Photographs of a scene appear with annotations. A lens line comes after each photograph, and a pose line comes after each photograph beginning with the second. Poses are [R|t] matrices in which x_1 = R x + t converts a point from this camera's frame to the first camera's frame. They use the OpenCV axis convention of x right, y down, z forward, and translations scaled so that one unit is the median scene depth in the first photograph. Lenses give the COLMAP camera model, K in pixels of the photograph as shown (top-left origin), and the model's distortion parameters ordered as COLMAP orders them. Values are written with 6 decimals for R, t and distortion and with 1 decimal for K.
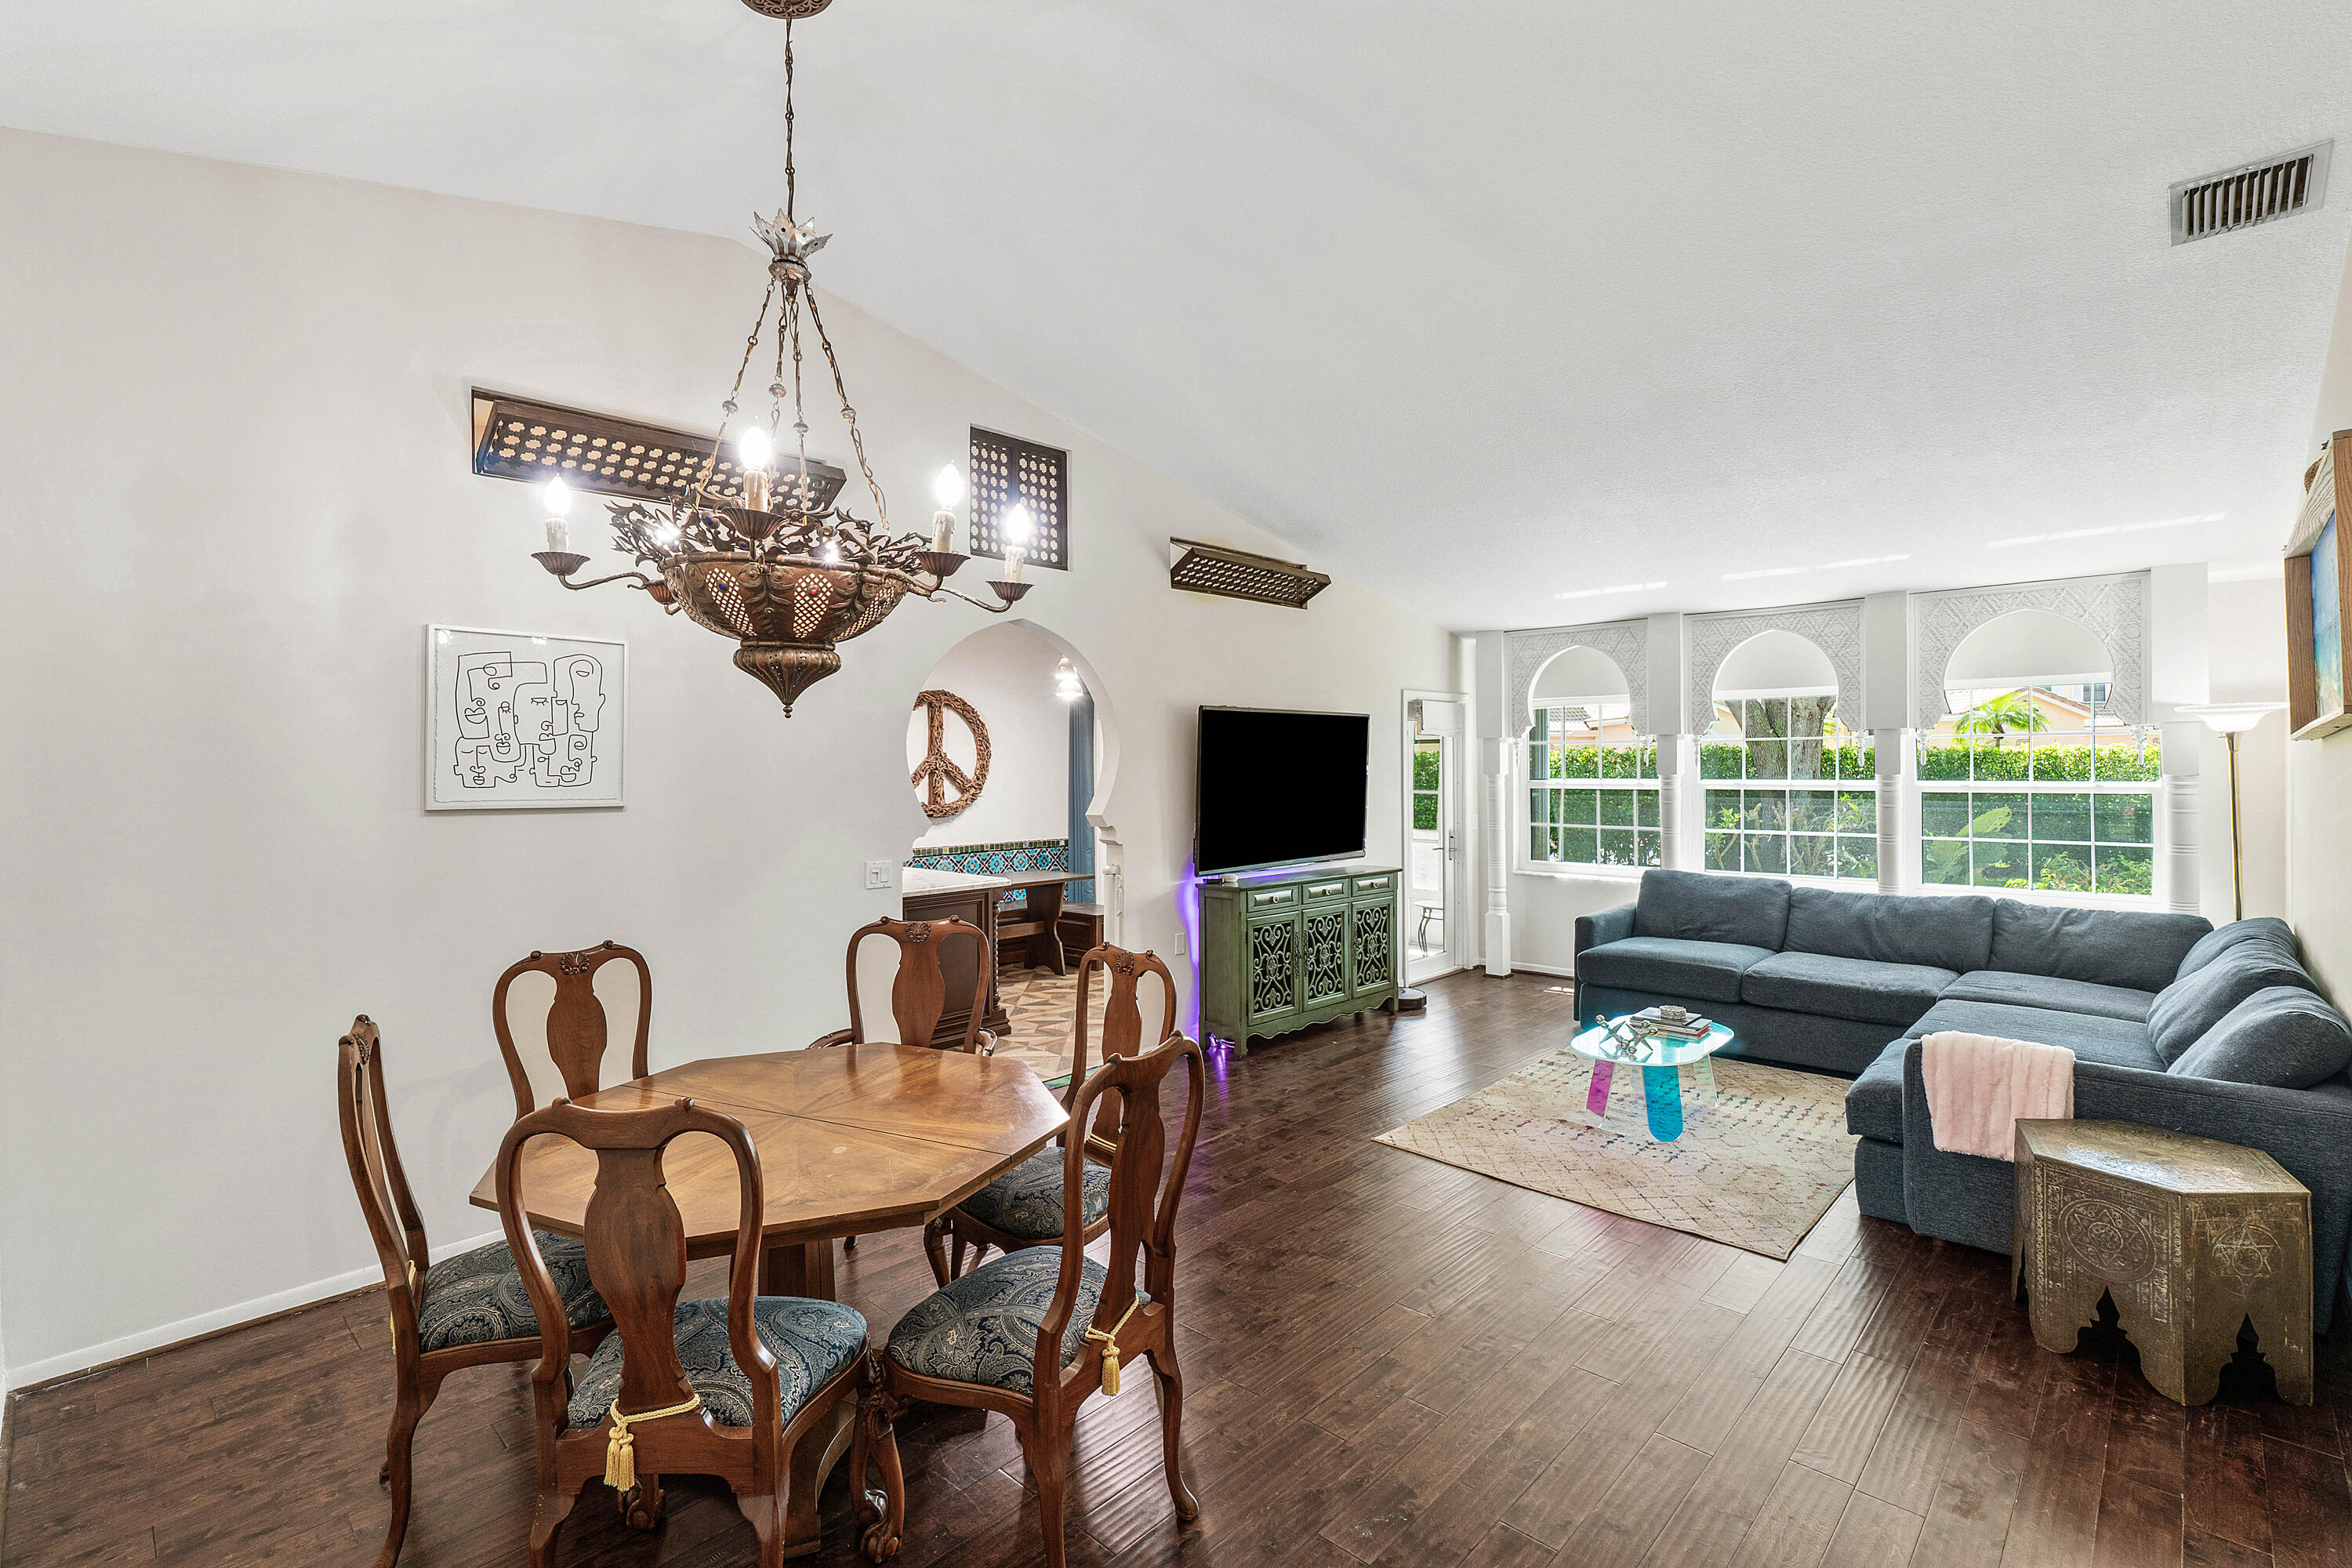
lens RADIAL K [[1059.8, 0, 1173.7], [0, 1059.8, 773.7], [0, 0, 1]] dist [-0.001353, -0.001029]
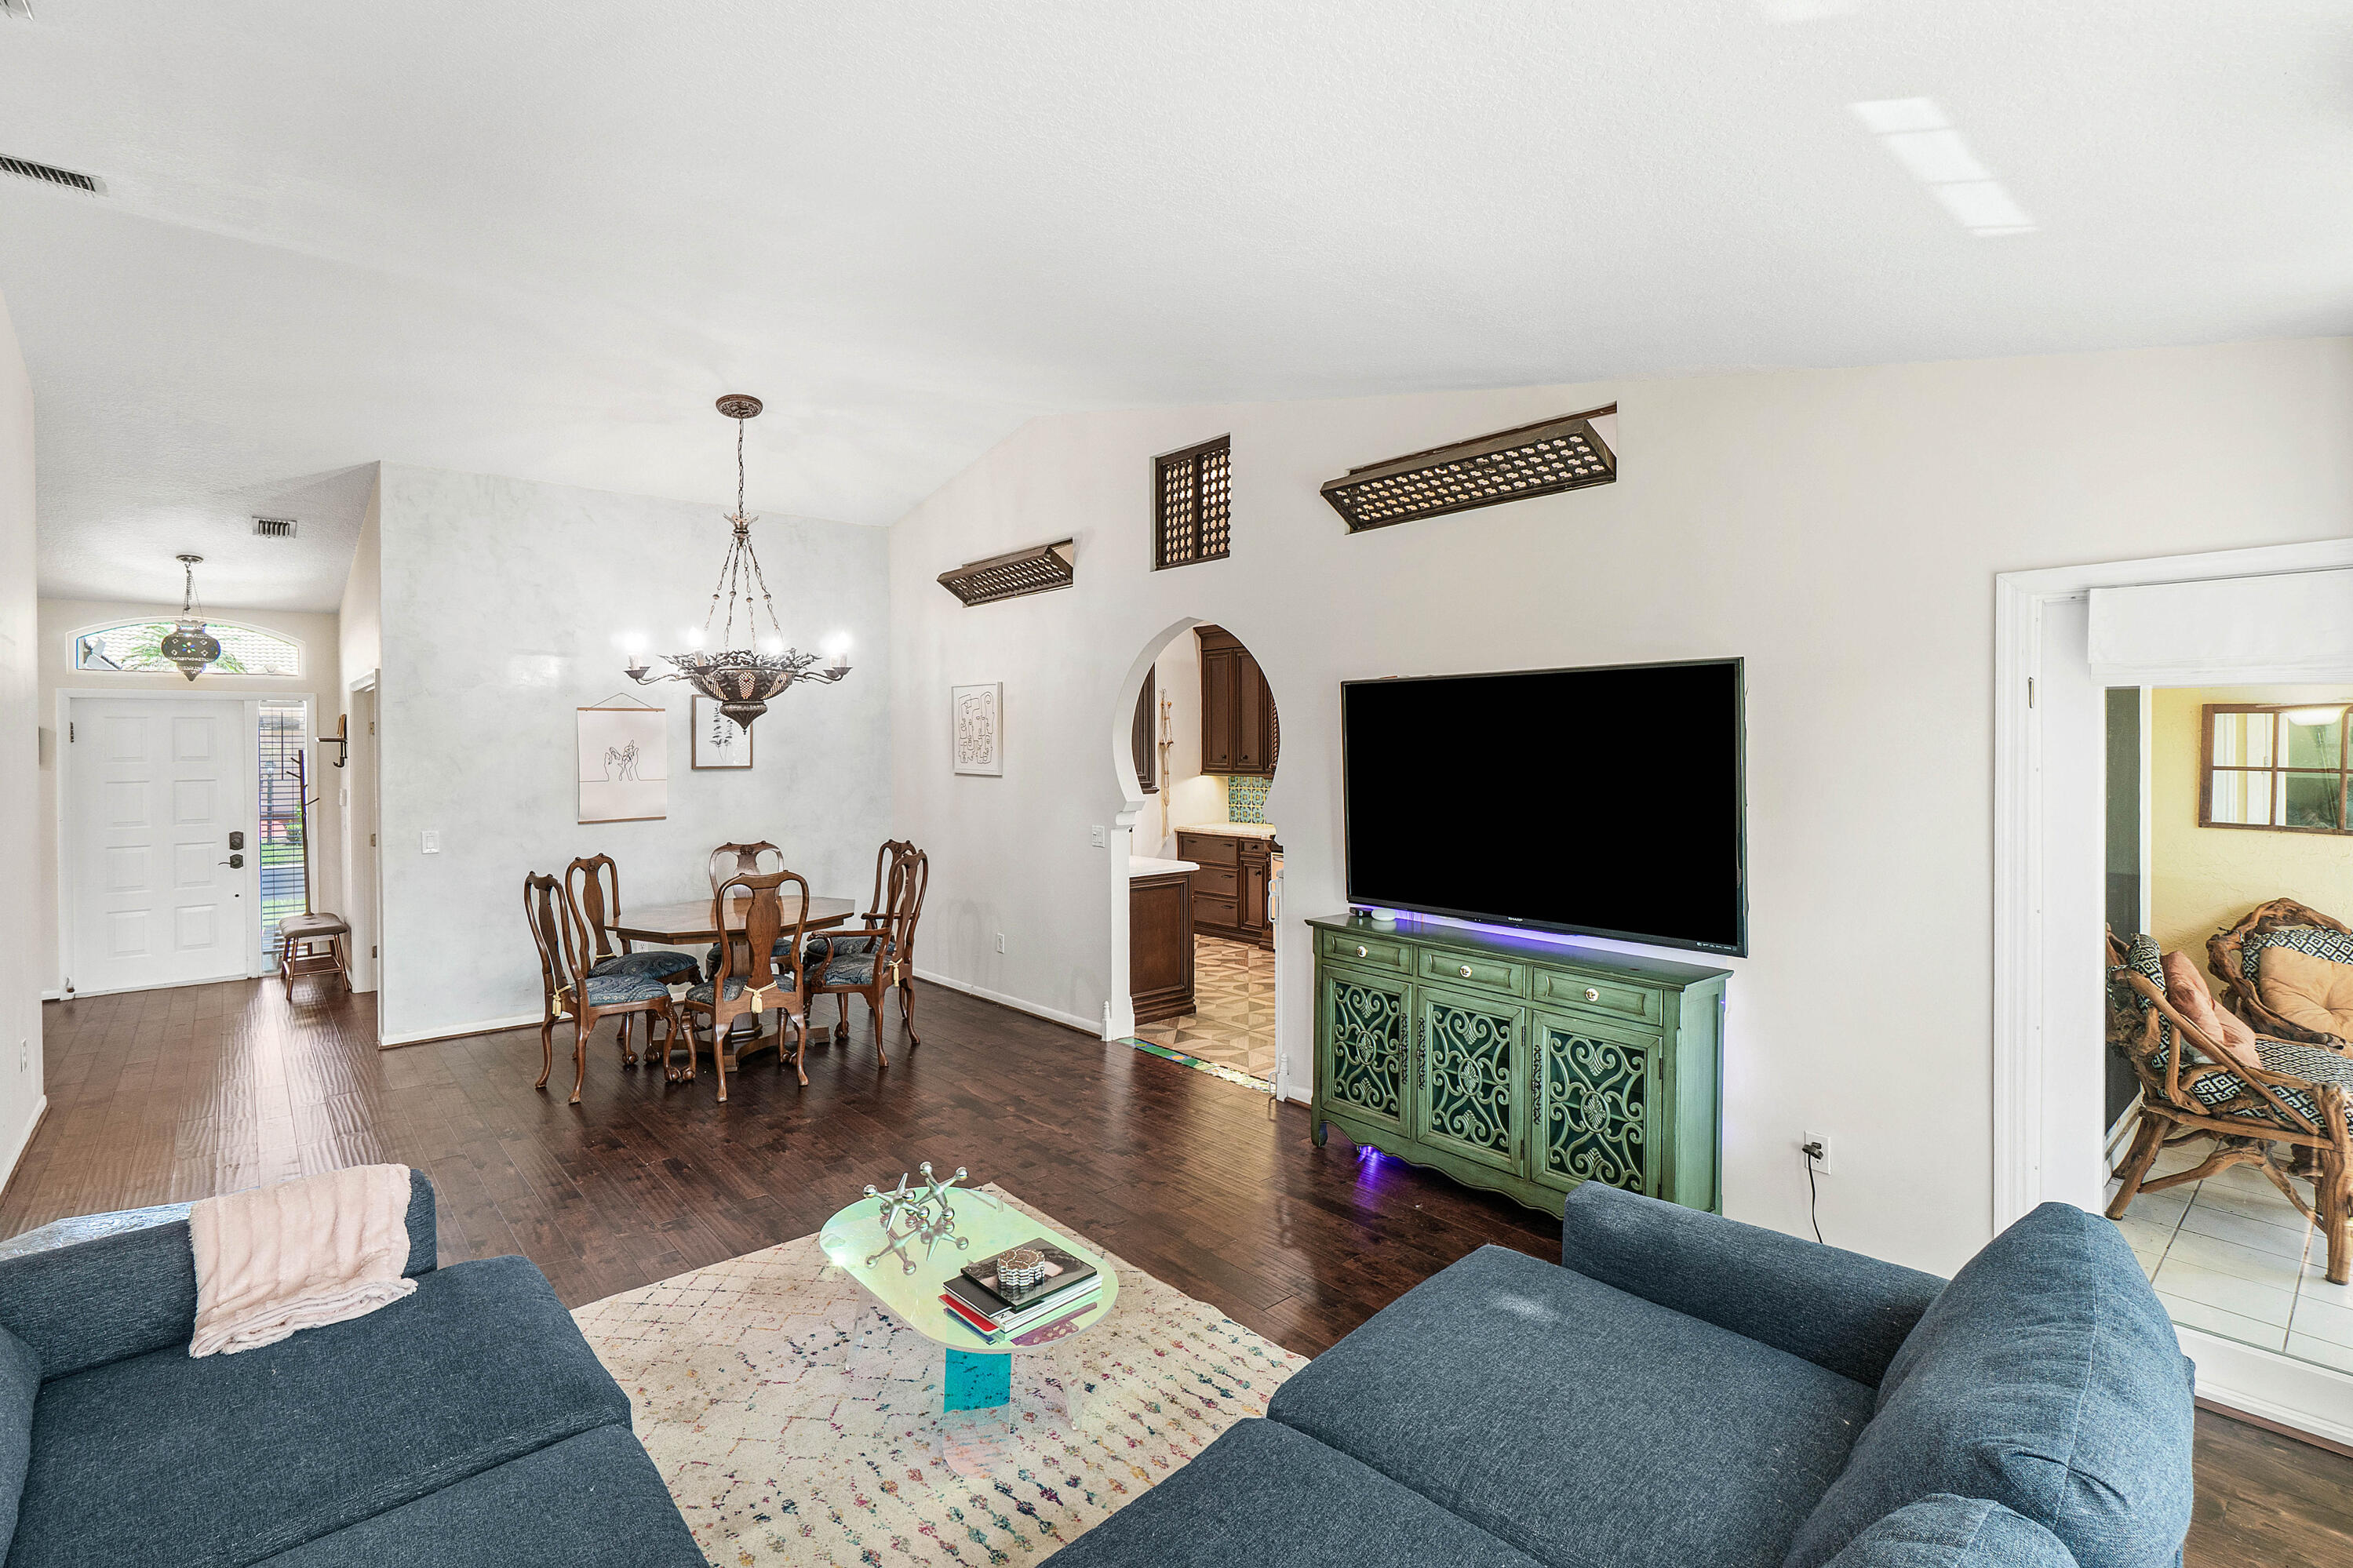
lens RADIAL K [[1102.8, 0, 1173.3], [0, 1102.8, 751.4], [0, 0, 1]] dist [-0.000241, 0.000159]
pose [[-0.096179, 0.012133, -0.995290, 0.963188], [-0.005134, 0.999906, 0.012685, -0.025432], [0.995351, 0.006330, -0.096108, 1.096376]]
